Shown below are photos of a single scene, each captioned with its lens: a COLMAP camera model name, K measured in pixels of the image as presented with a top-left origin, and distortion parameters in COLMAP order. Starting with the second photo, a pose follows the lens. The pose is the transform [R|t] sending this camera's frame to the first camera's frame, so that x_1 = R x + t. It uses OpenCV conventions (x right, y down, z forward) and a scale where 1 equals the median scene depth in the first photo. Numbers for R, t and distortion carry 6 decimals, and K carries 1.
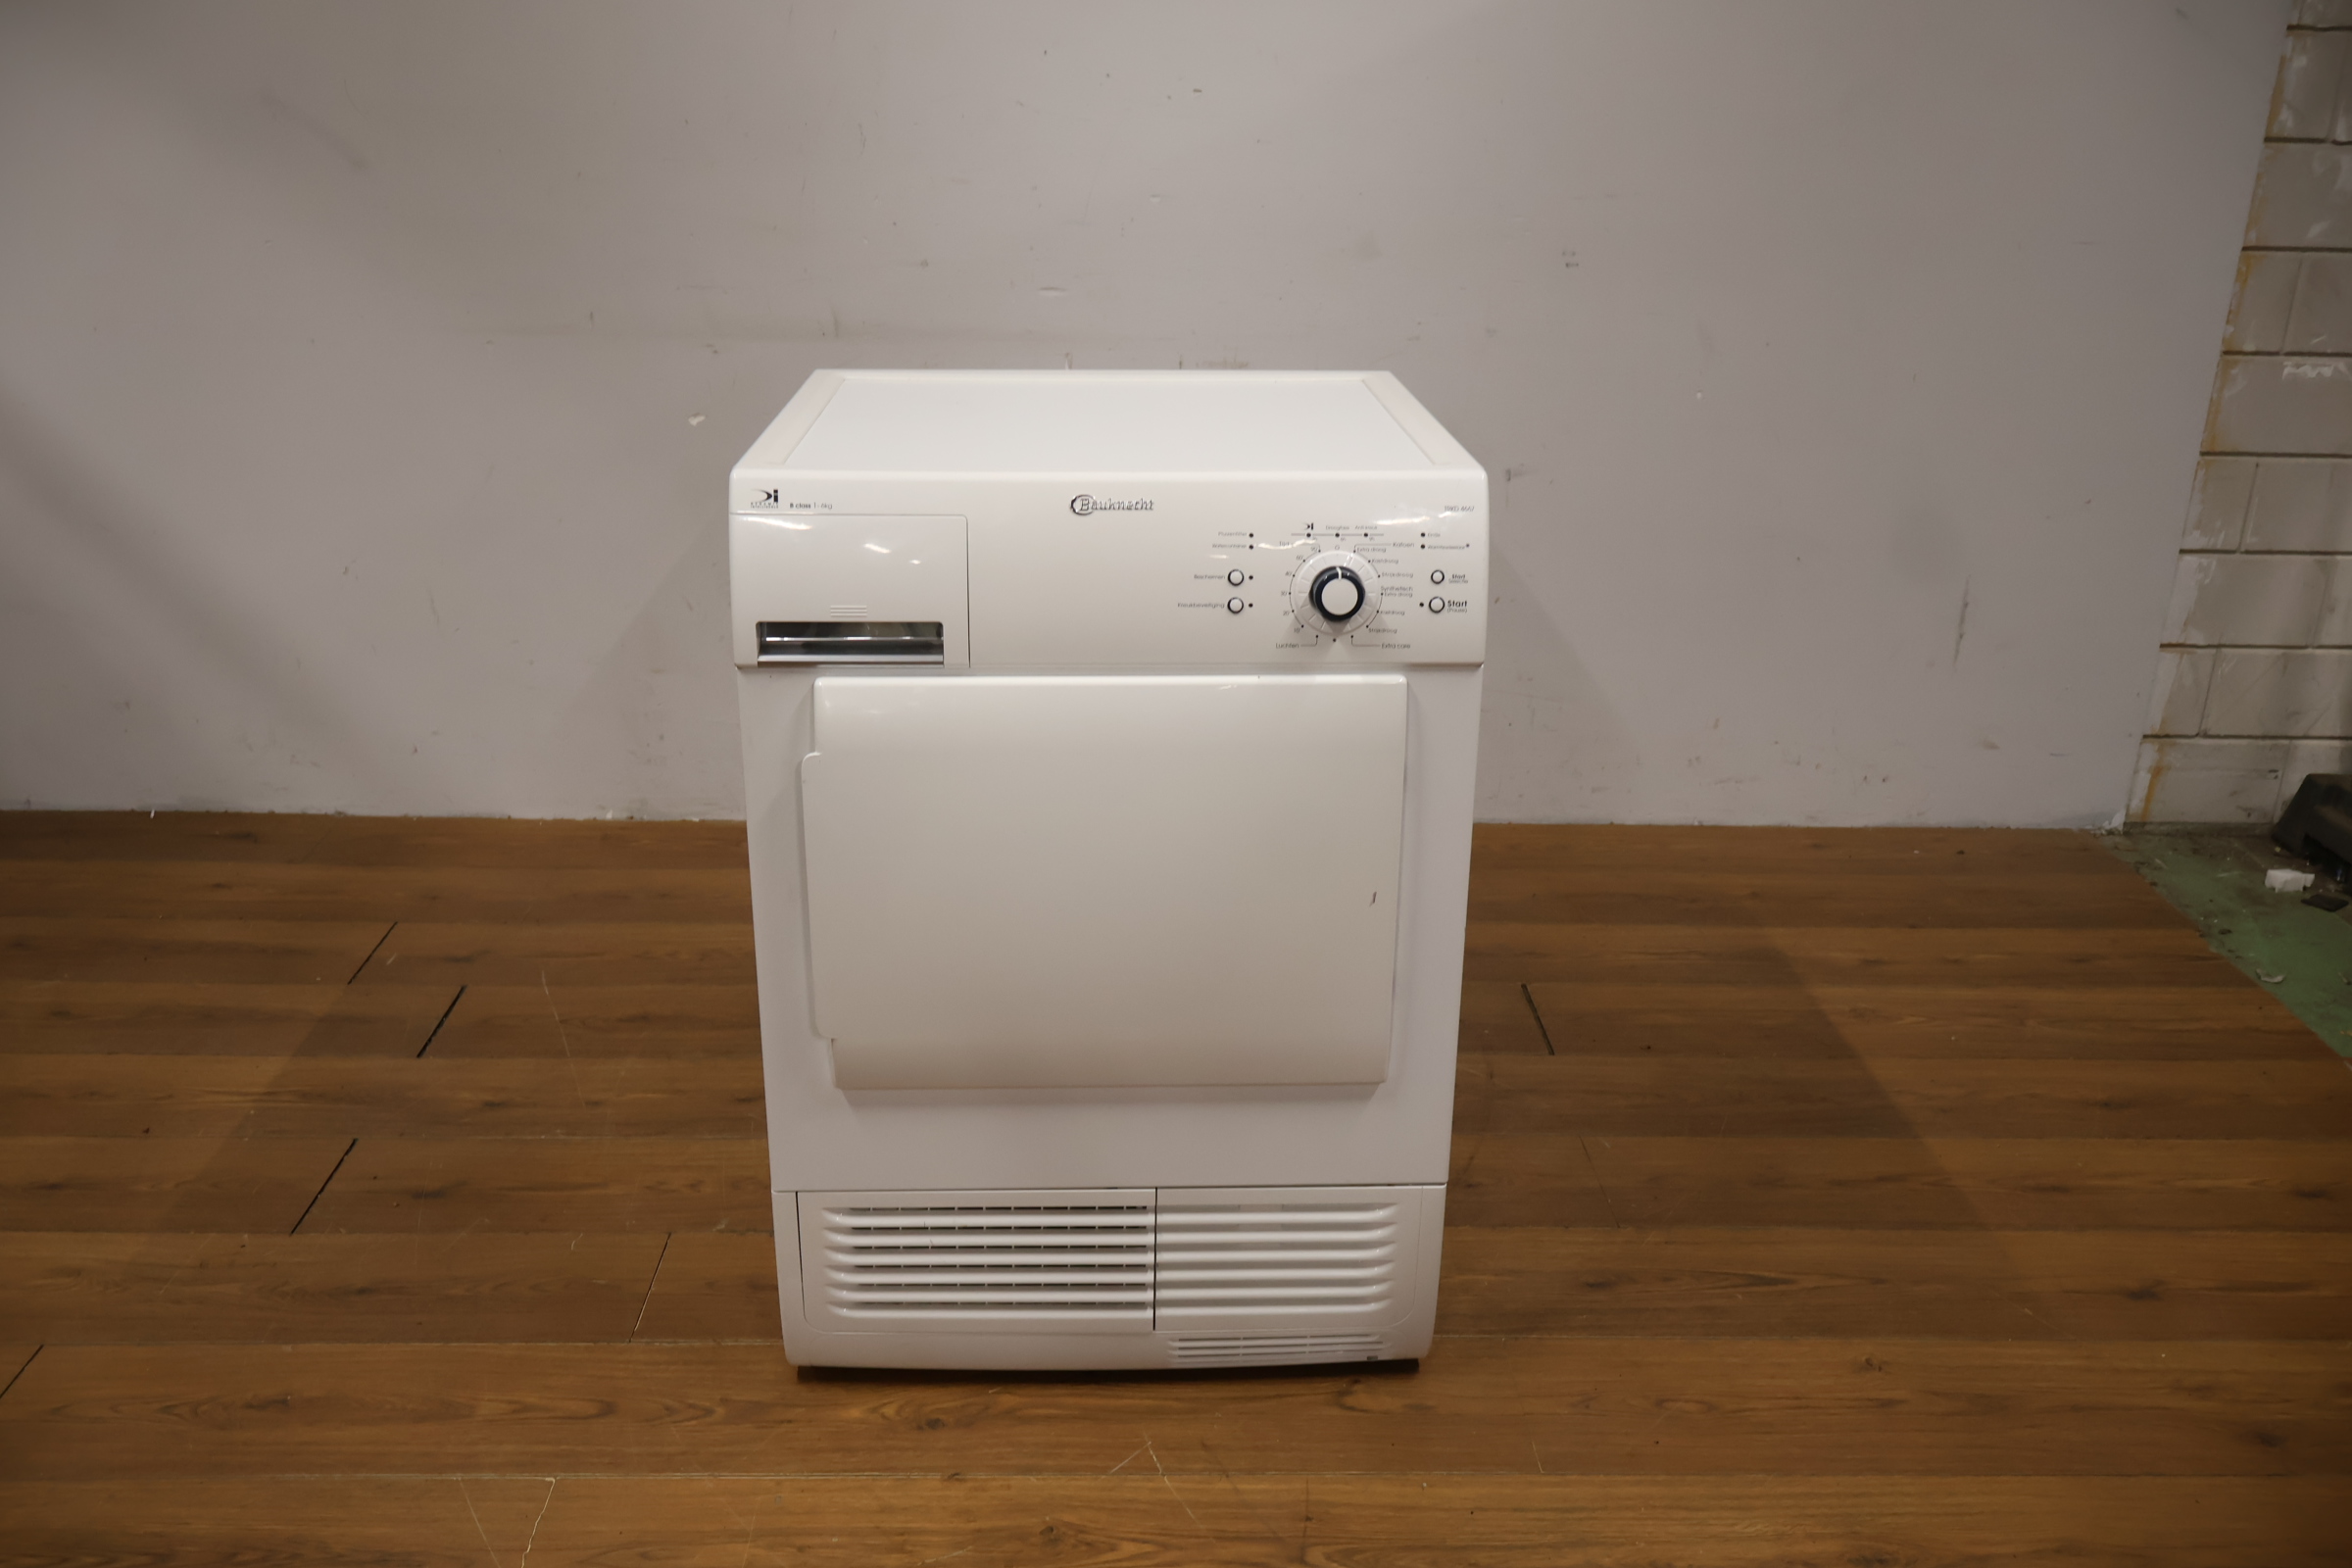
lens RADIAL K [[1973.2, 0, 1167.6], [0, 1973.2, 780.5], [0, 0, 1]] dist [0.001253, 0.003261]
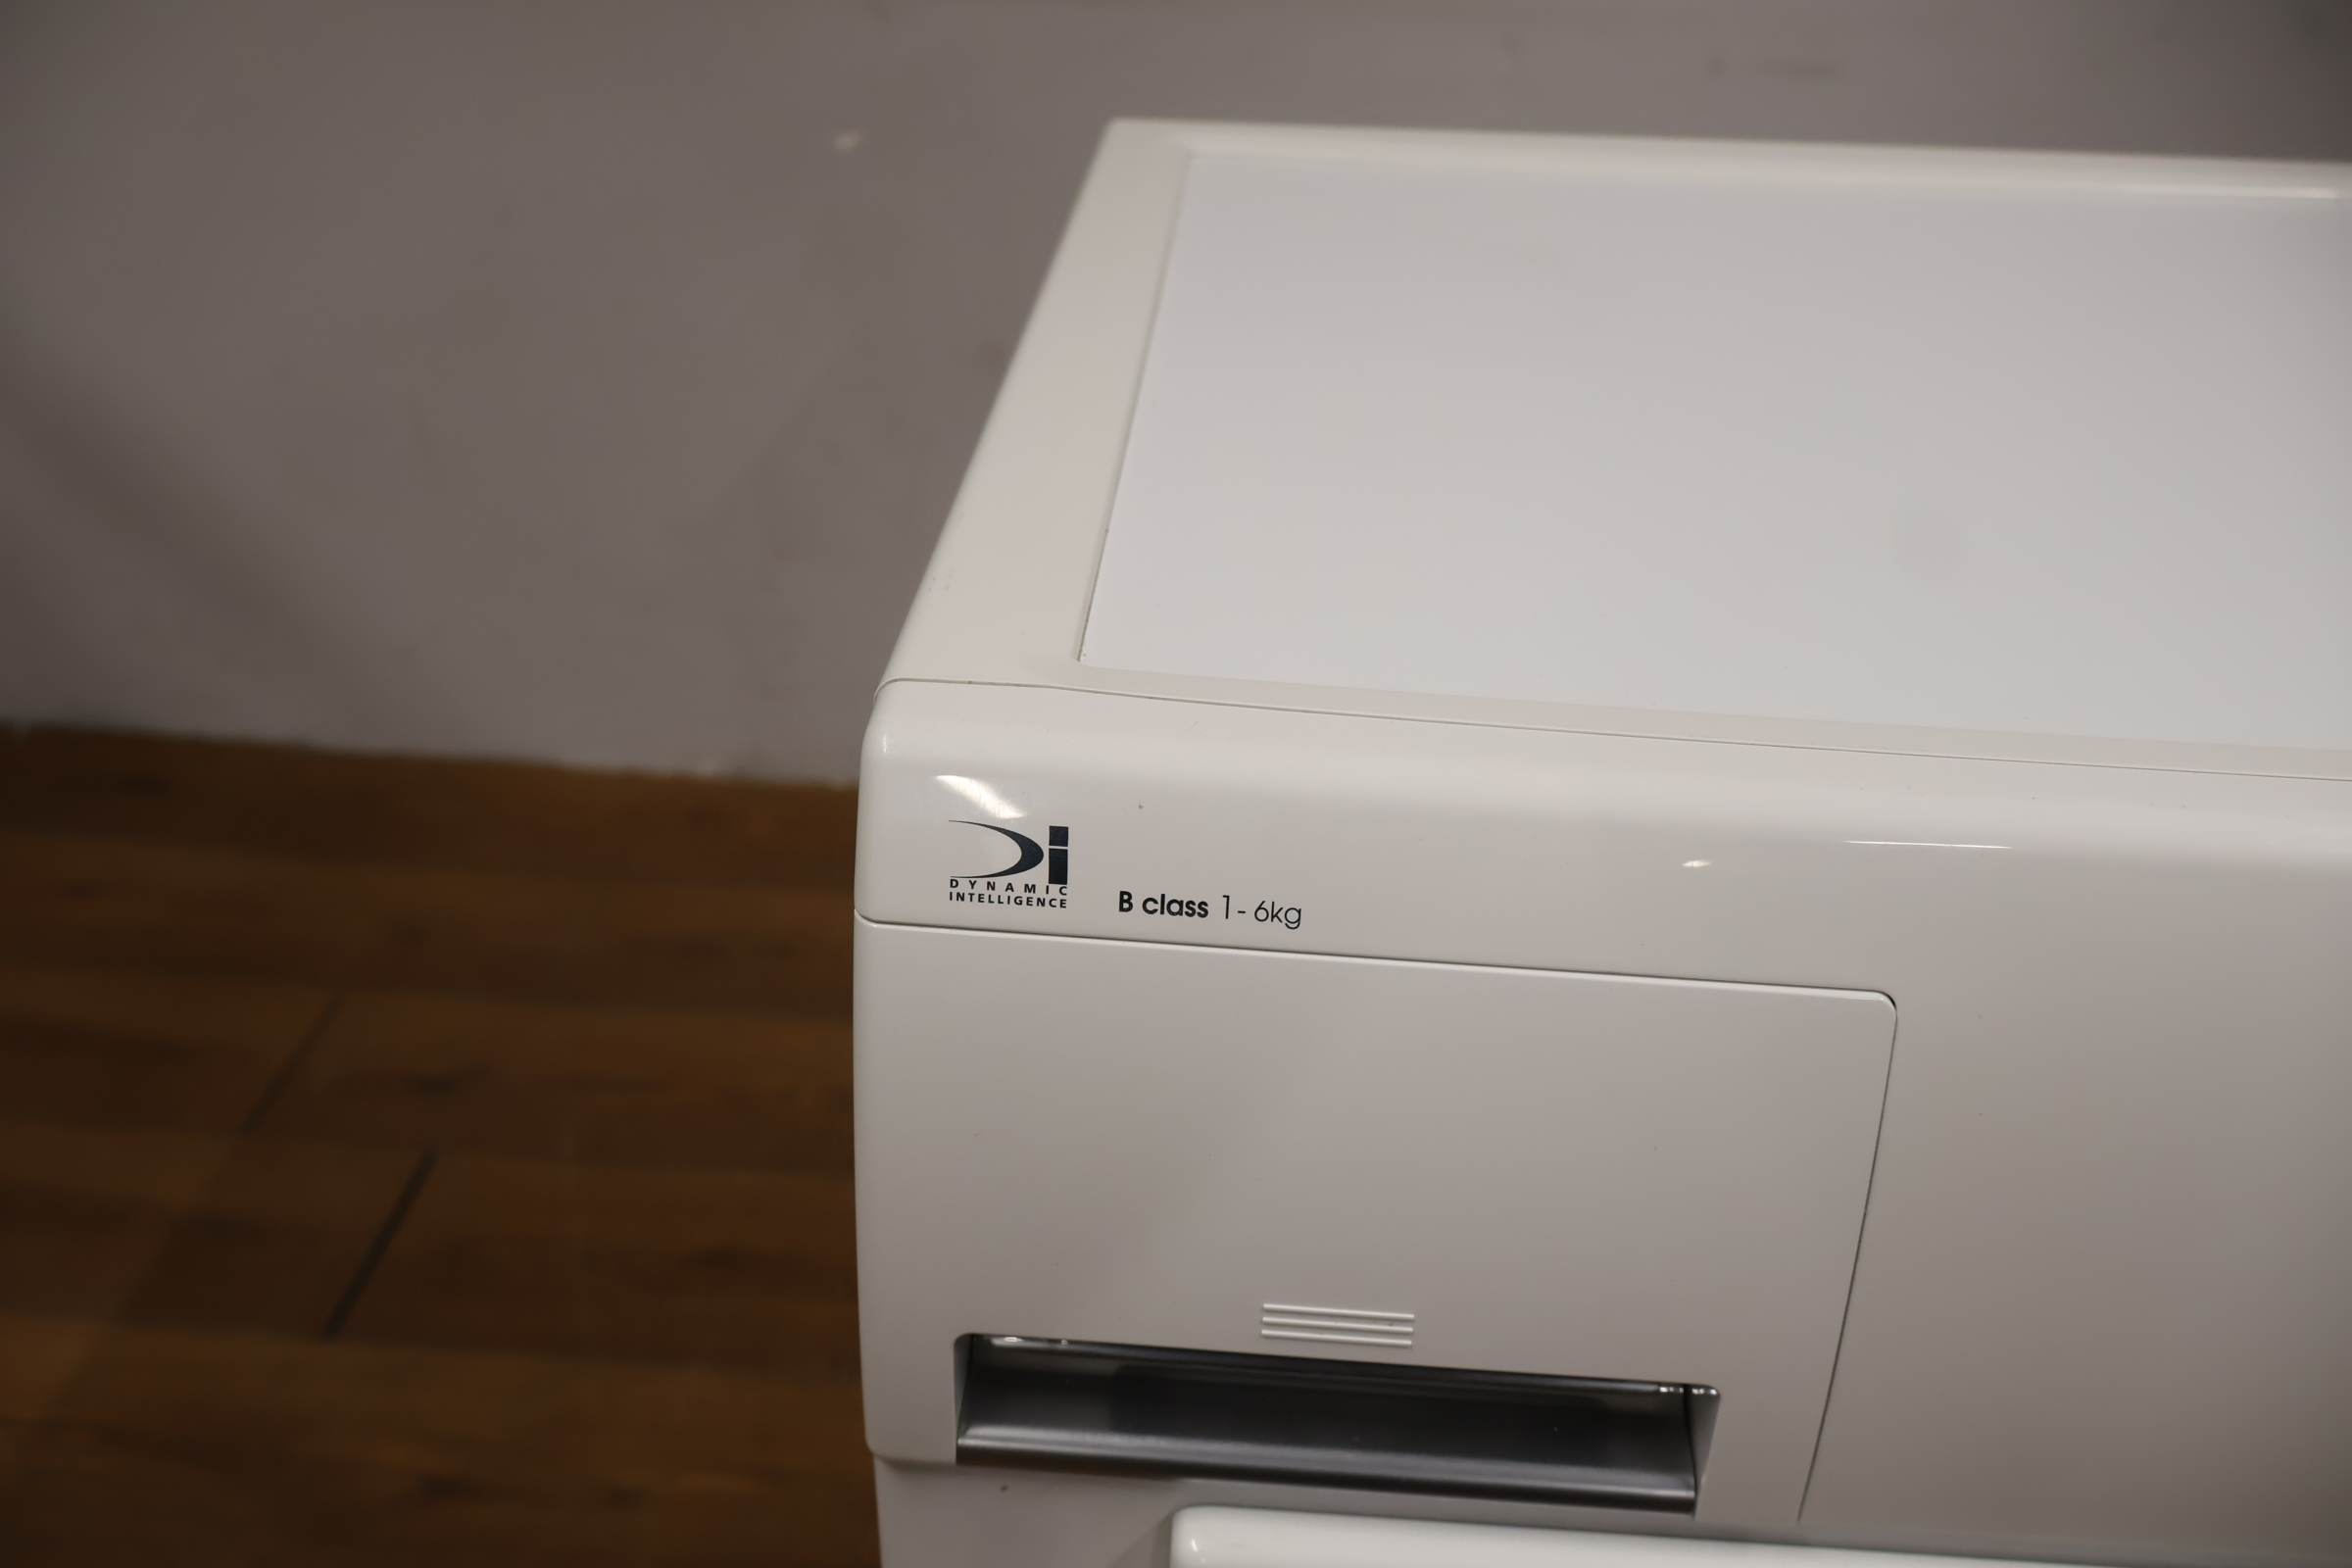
lens RADIAL K [[1967.0, 0, 1168.8], [0, 1967.0, 789.1], [0, 0, 1]] dist [-0.002240, -0.000377]
pose [[0.994997, 0.062647, -0.077819, -0.104795], [-0.048131, 0.983196, 0.176091, -0.119483], [0.087543, -0.171465, 0.981293, 0.483916]]
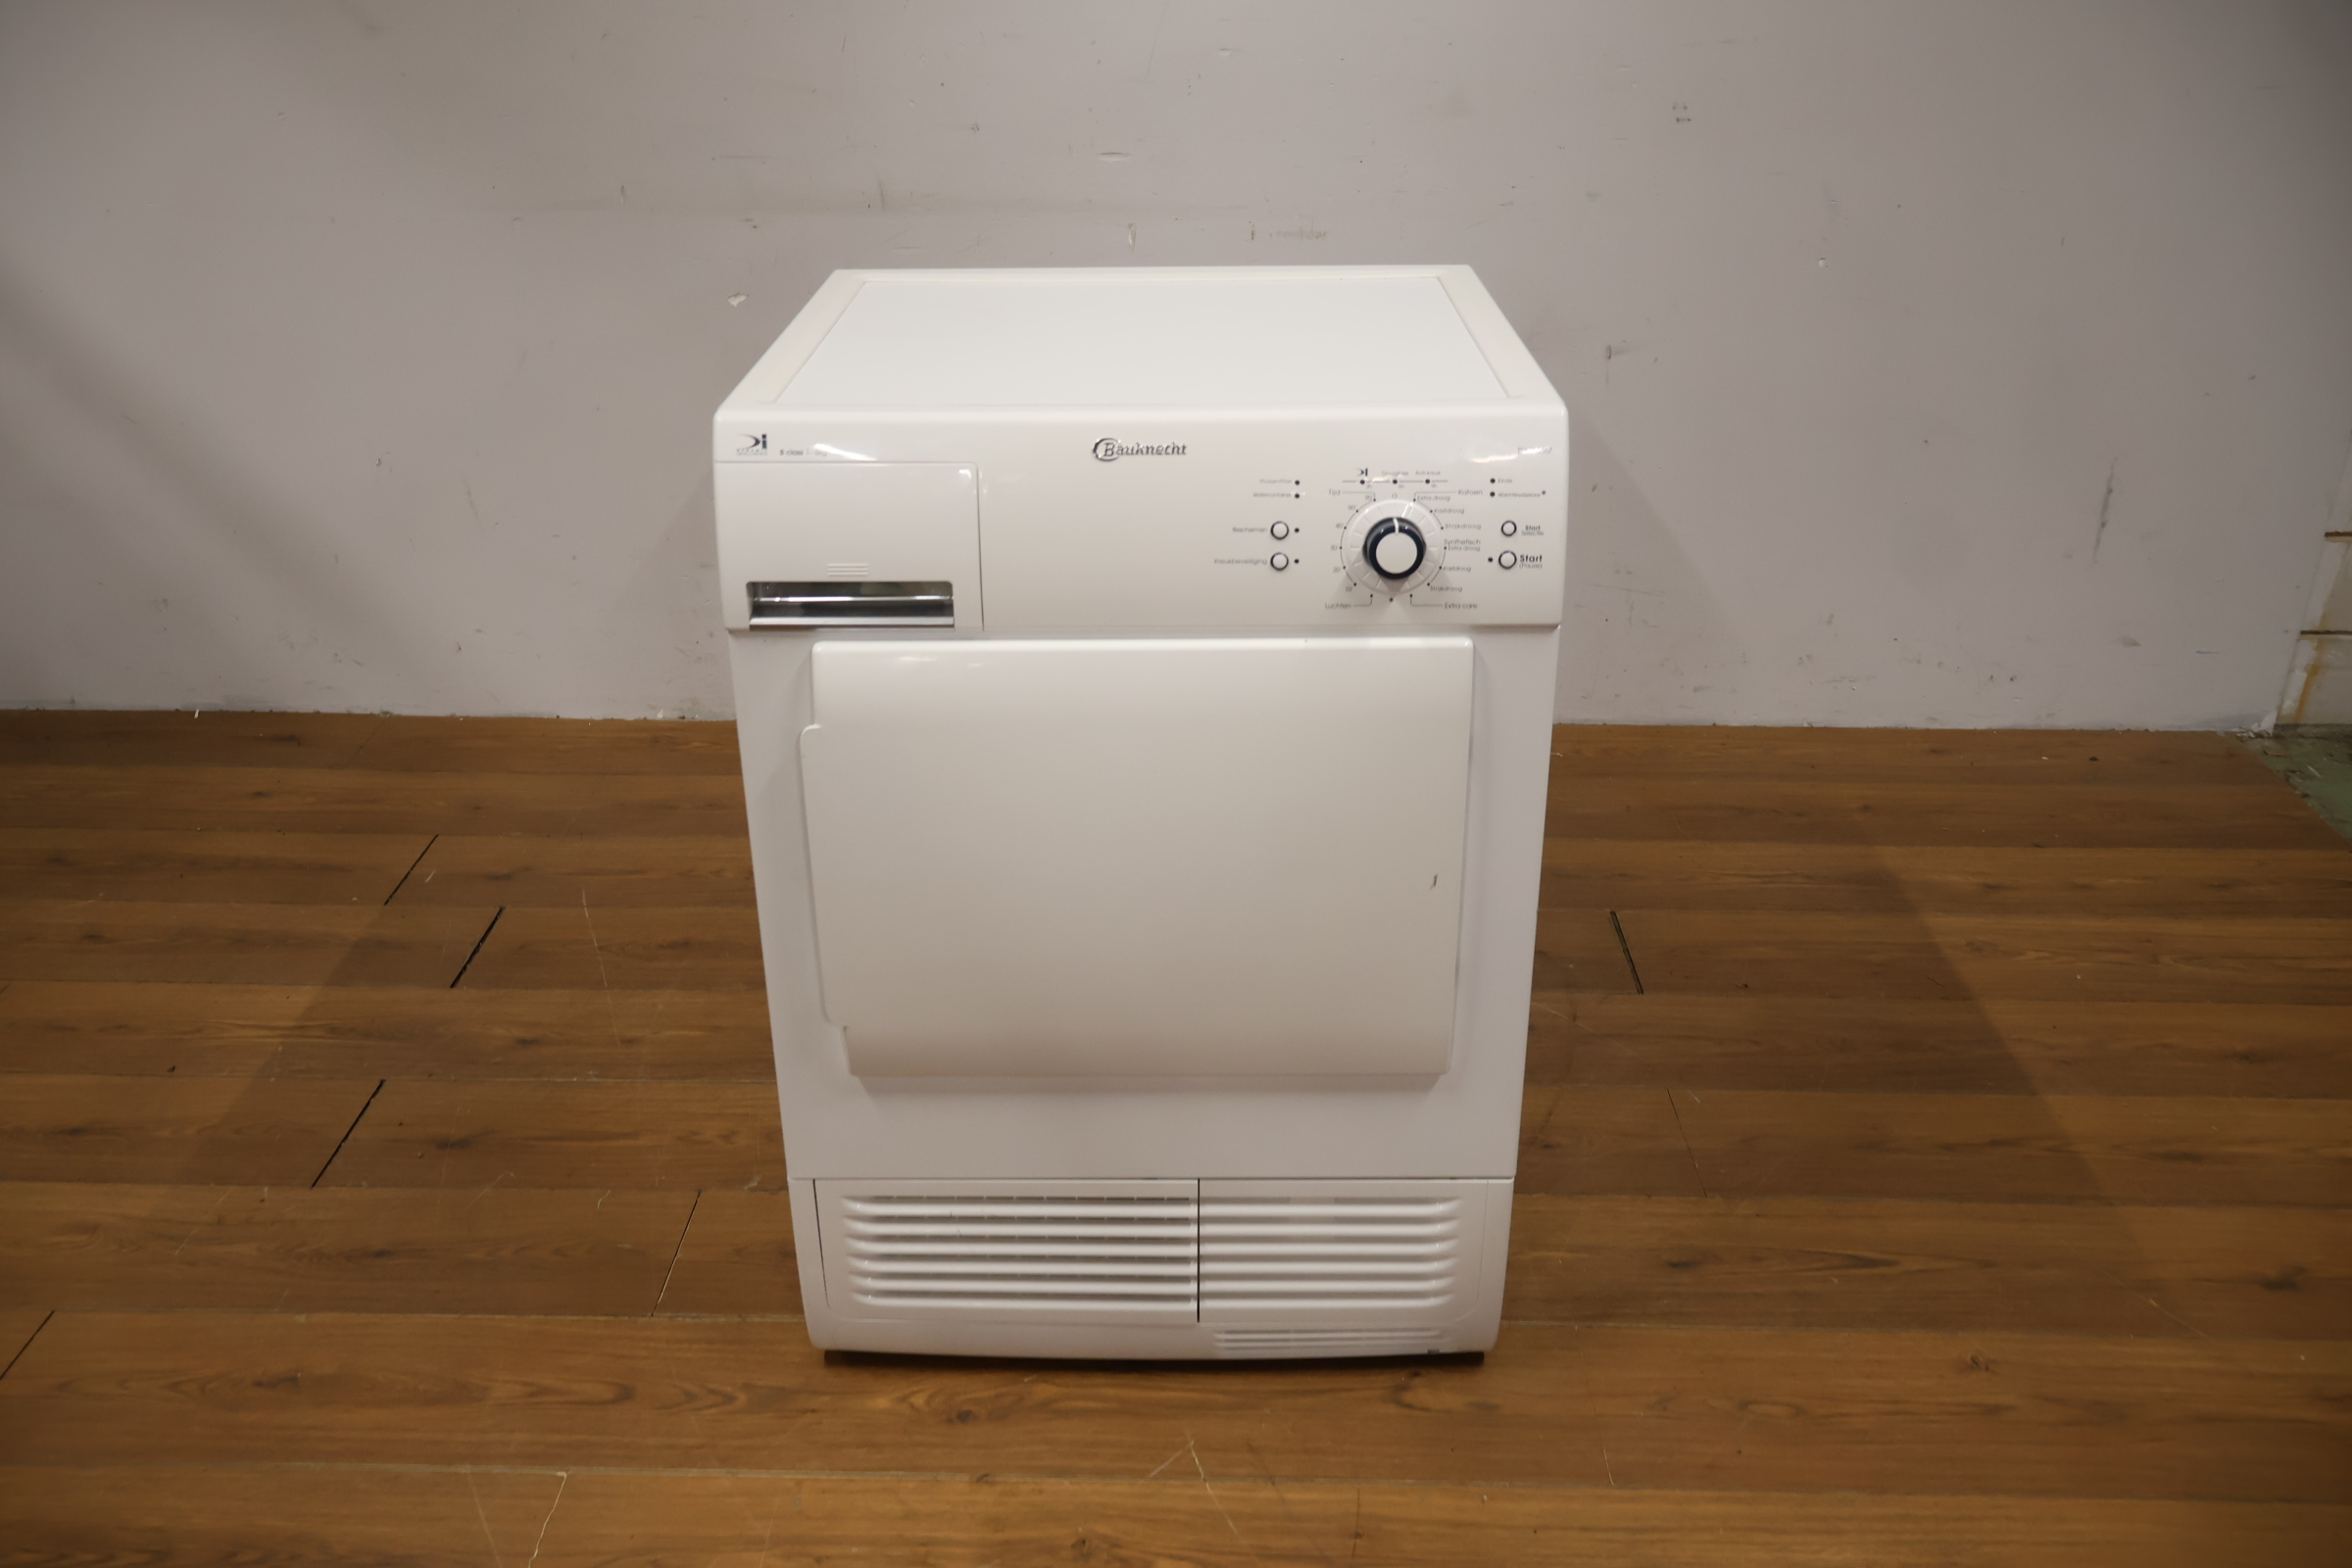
lens RADIAL K [[1971.6, 0, 1178.5], [0, 1971.6, 780.9], [0, 0, 1]] dist [0.002568, 0.001998]
pose [[0.998810, 0.003855, -0.048617, 0.020428], [0.000379, 0.996227, 0.086785, -0.042413], [0.048768, -0.086700, 0.995040, 0.065741]]
